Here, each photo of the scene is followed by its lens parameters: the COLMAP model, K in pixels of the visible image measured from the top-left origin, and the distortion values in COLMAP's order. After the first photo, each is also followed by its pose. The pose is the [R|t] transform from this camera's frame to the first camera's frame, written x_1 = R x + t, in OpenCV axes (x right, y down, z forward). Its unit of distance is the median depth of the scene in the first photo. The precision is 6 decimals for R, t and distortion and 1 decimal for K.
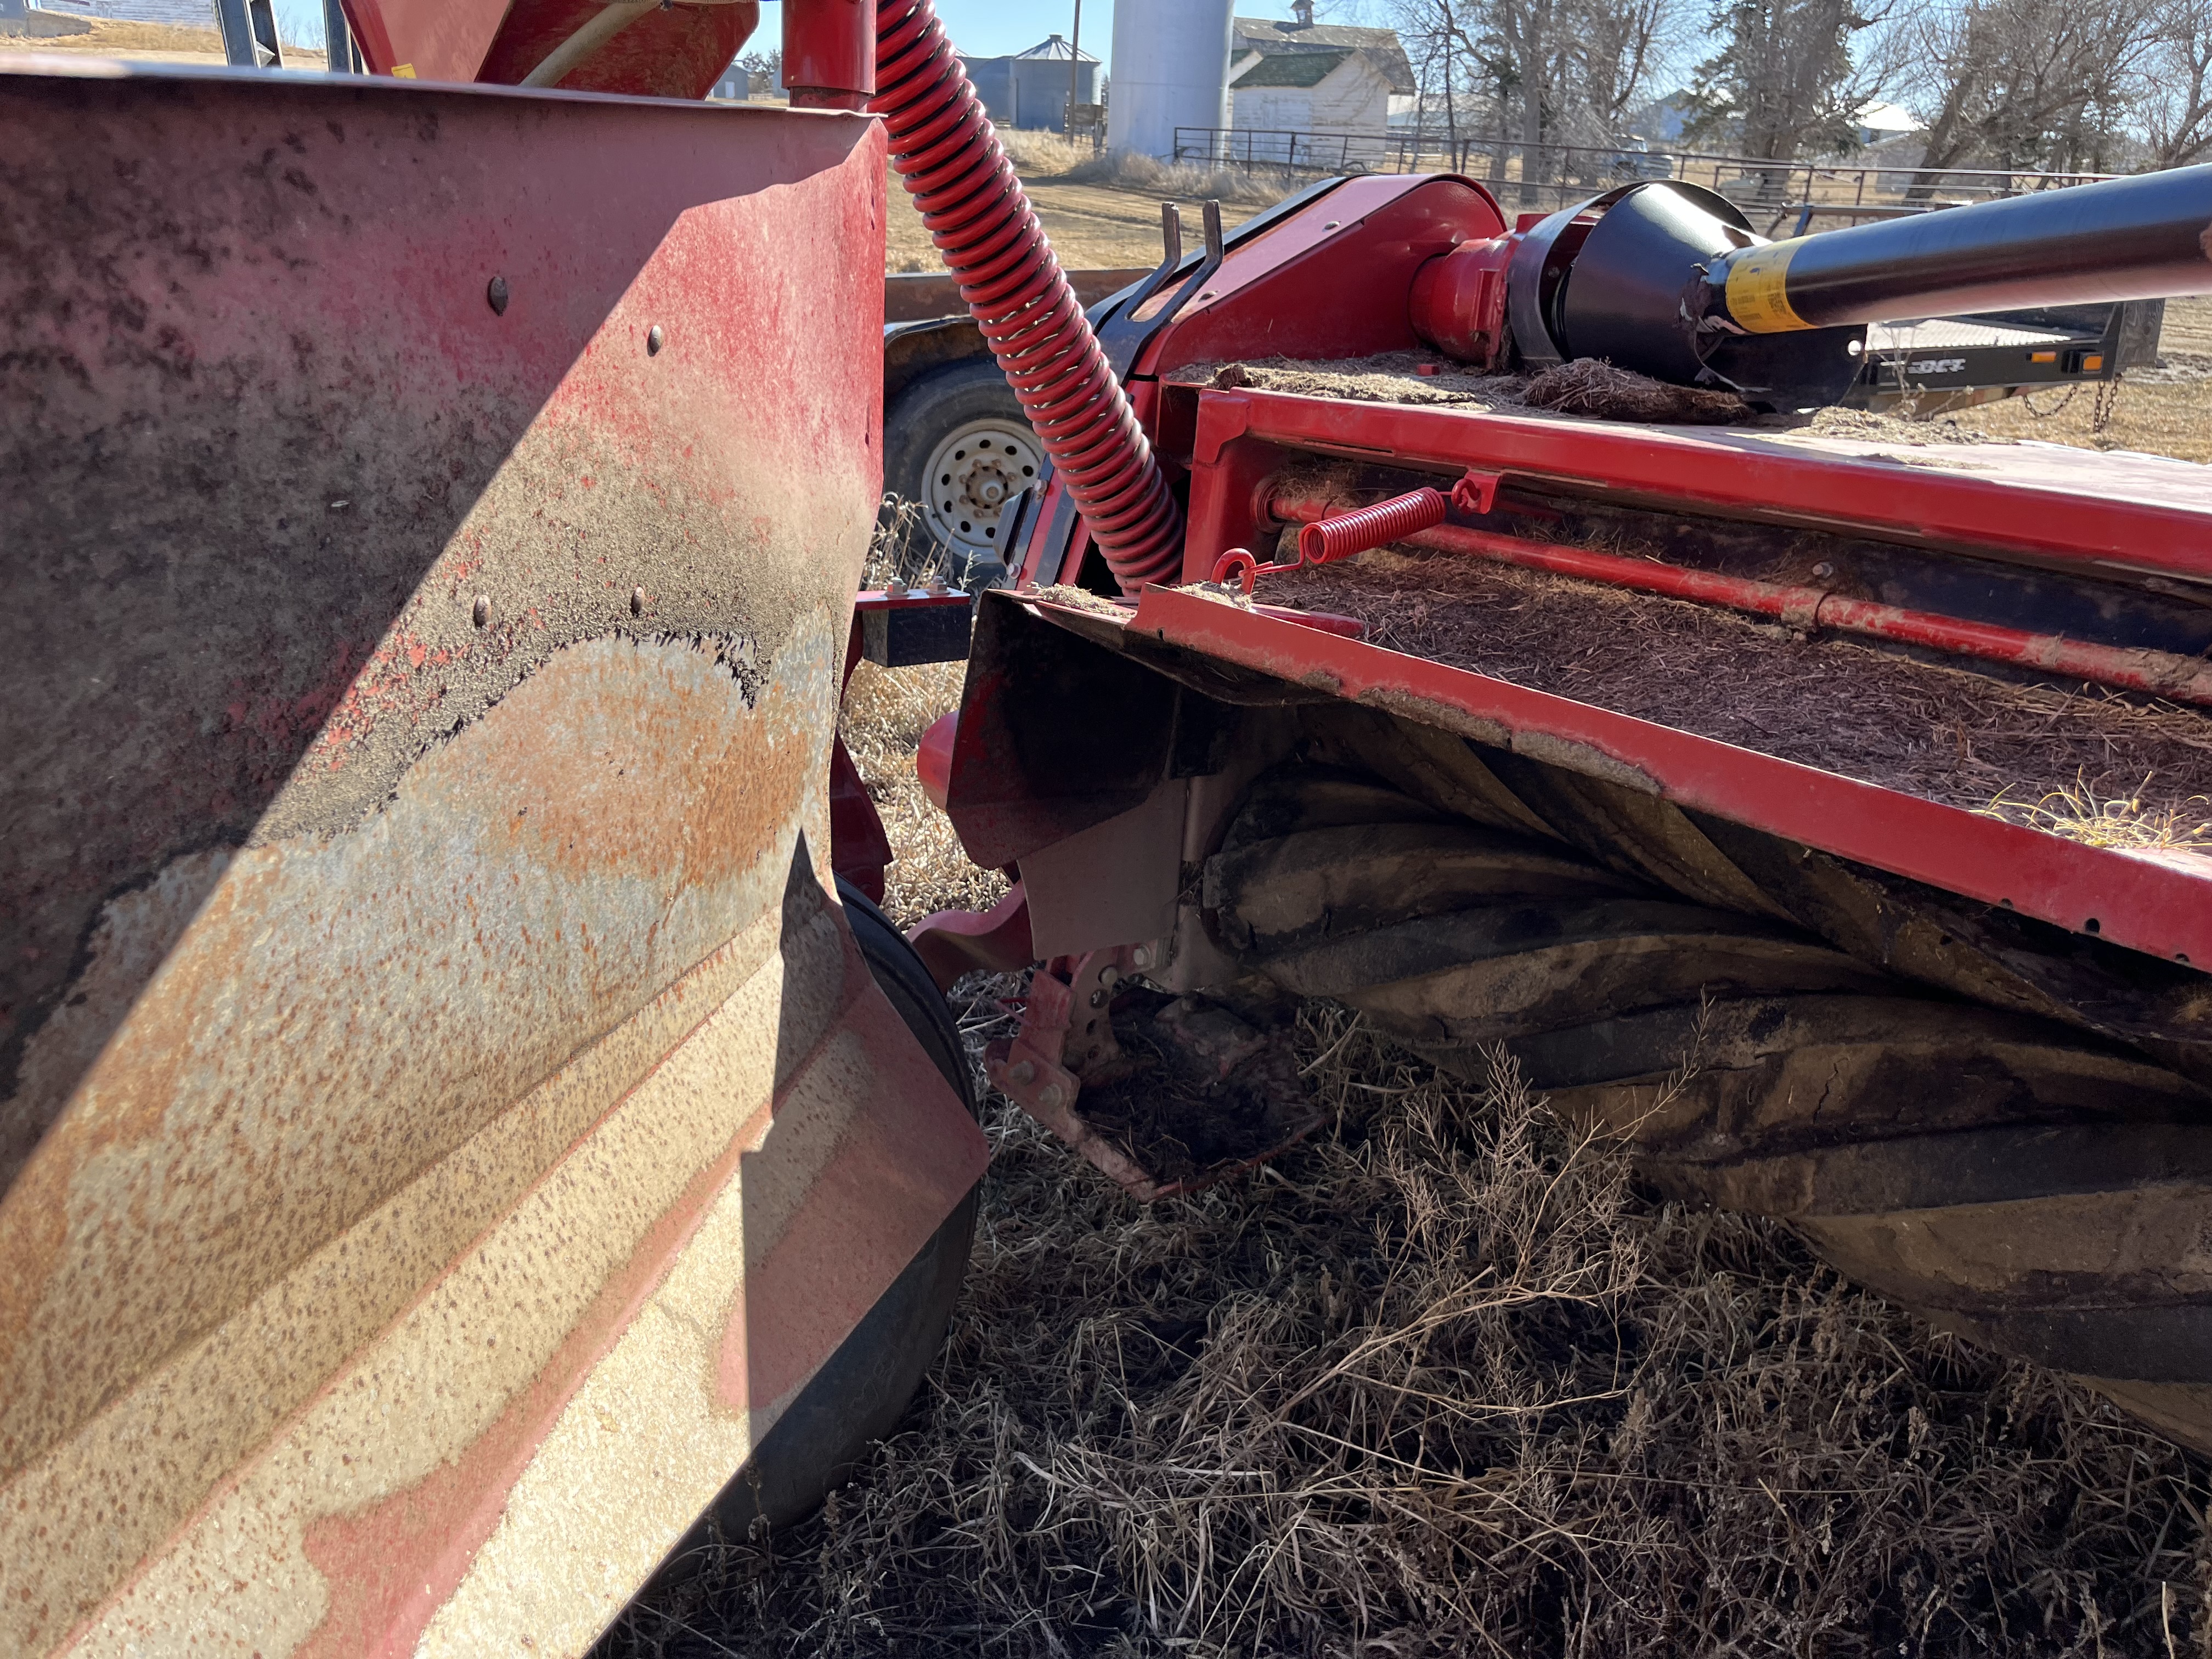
lens RADIAL K [[1697.1, 0, 1110.9], [0, 1697.1, 825.7], [0, 0, 1]] dist [0.059316, -0.090729]
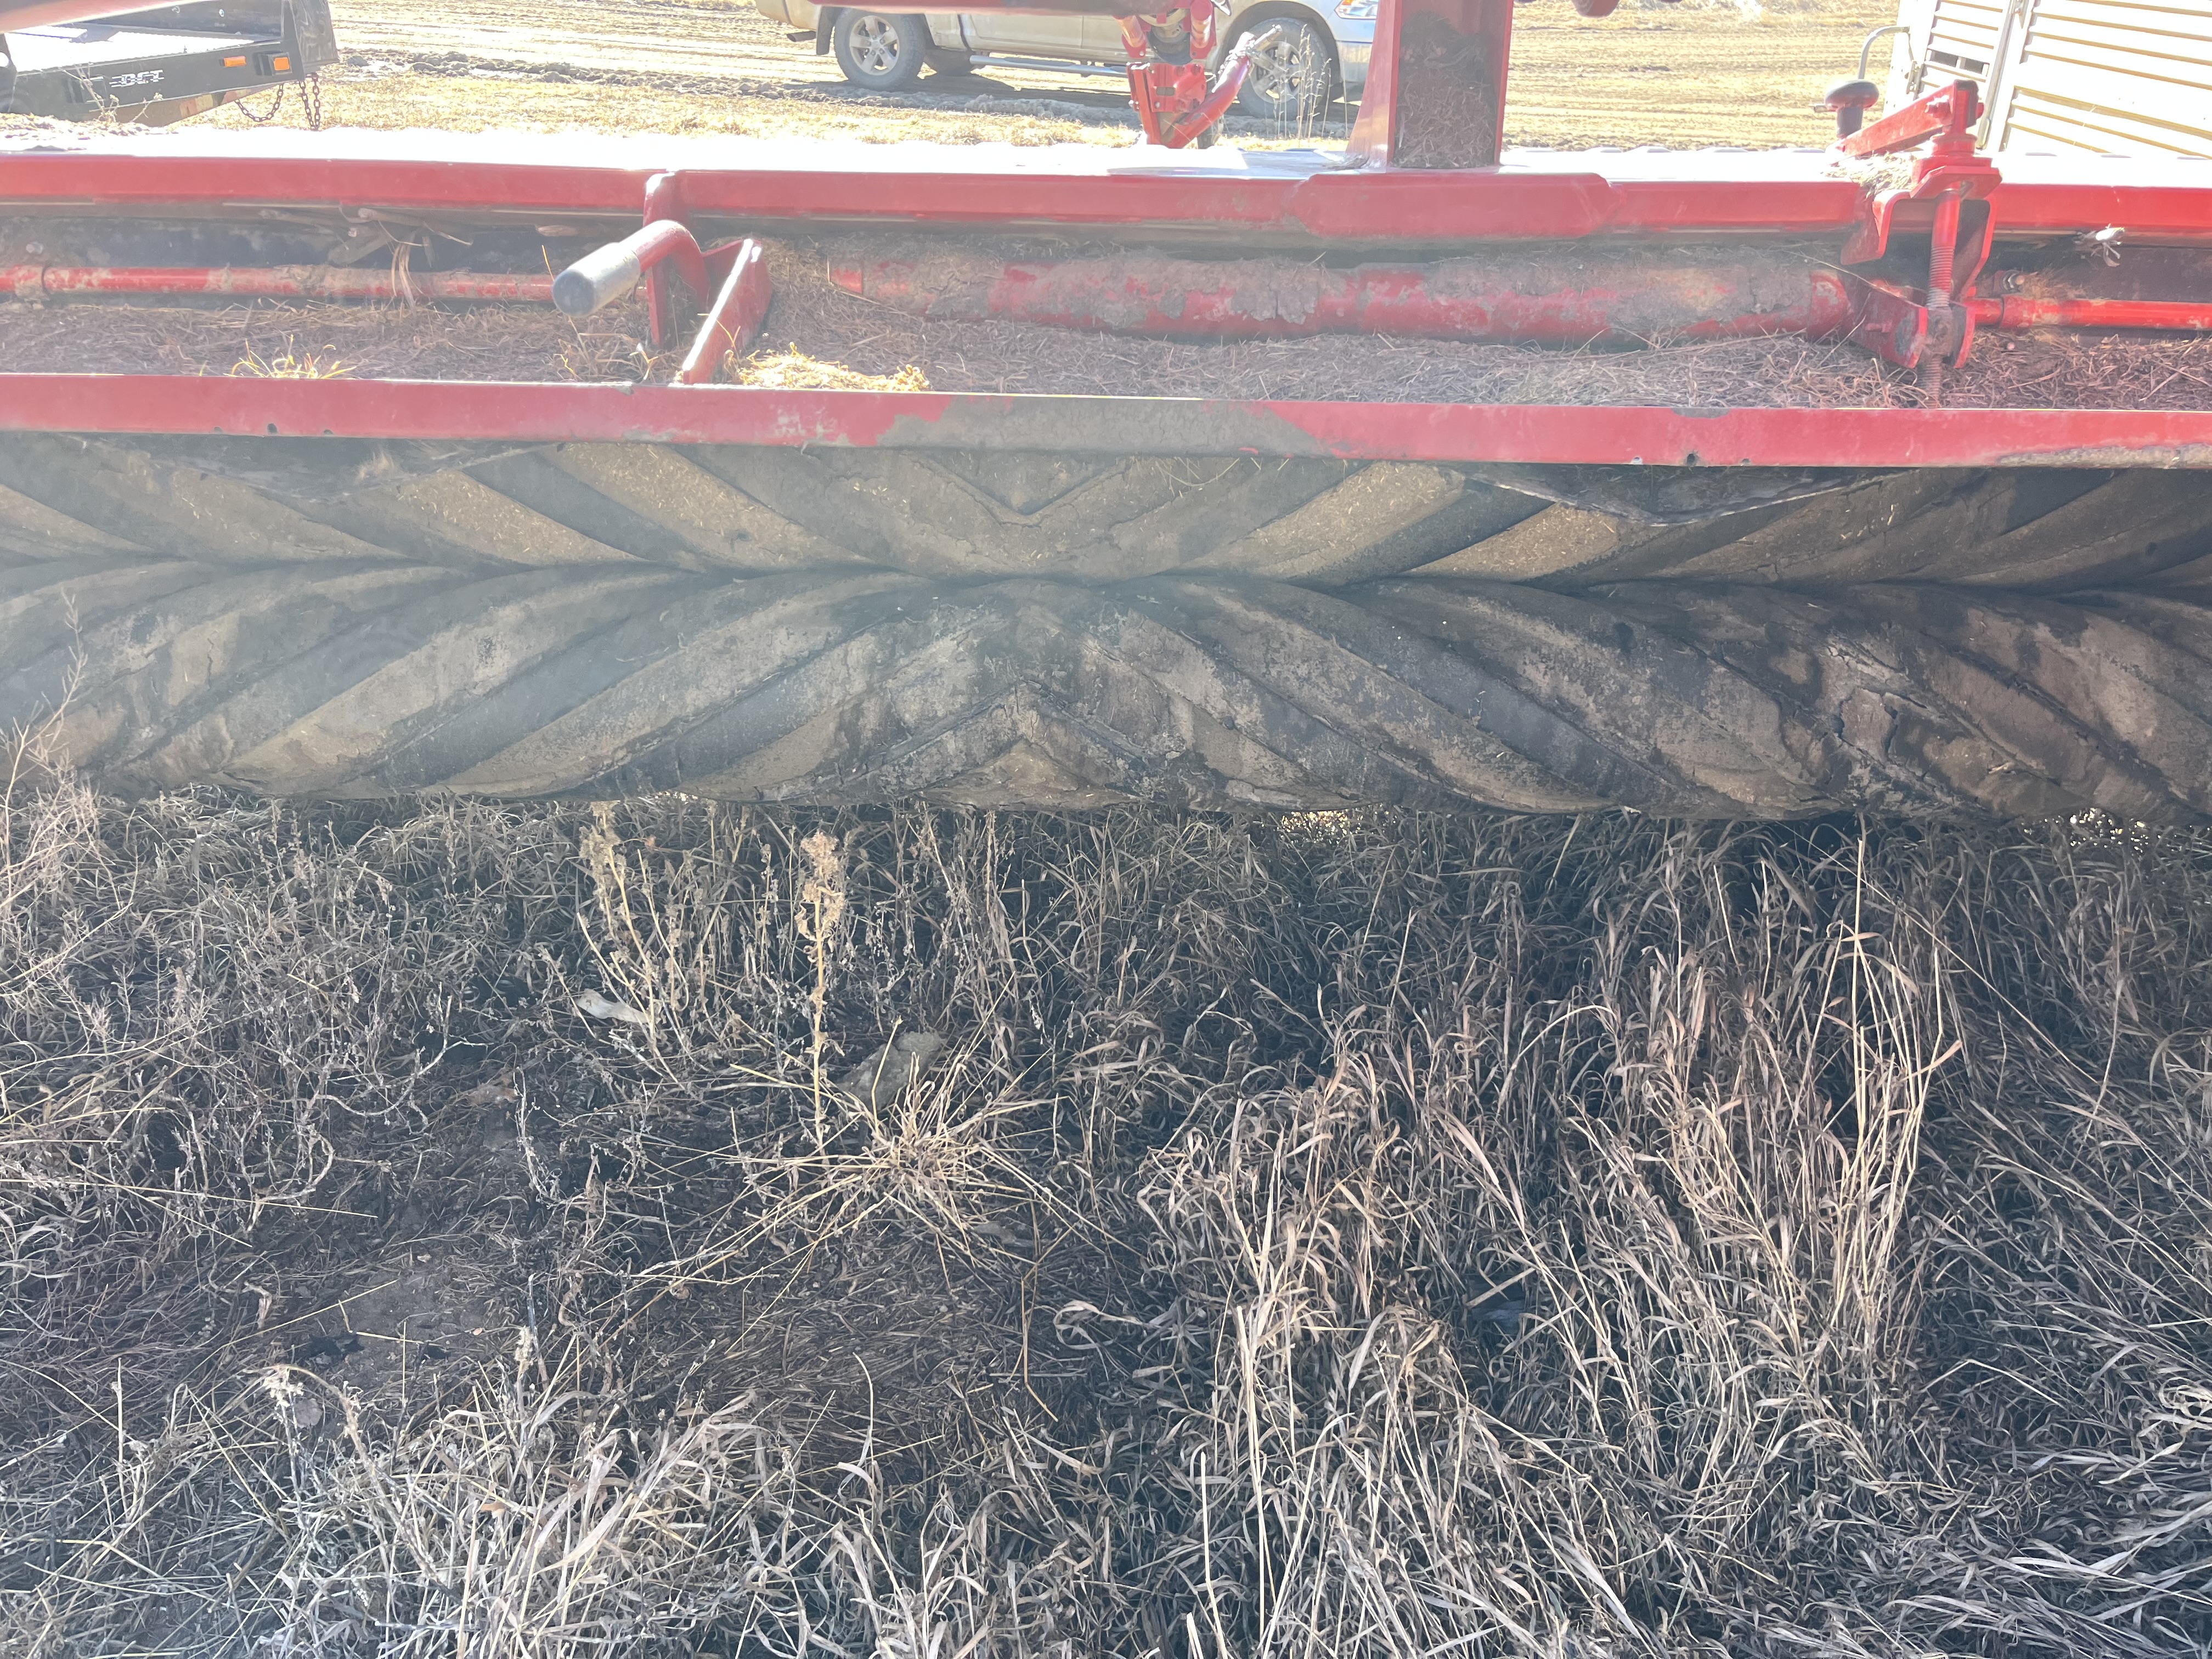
lens RADIAL K [[1697.1, 0, 1115.6], [0, 1697.1, 819.8], [0, 0, 1]] dist [0.059316, -0.090729]
pose [[0.610778, -0.369856, 0.700112, -0.107395], [0.263120, 0.928760, 0.261100, 0.107475], [-0.746805, 0.024739, 0.664582, -0.349073]]
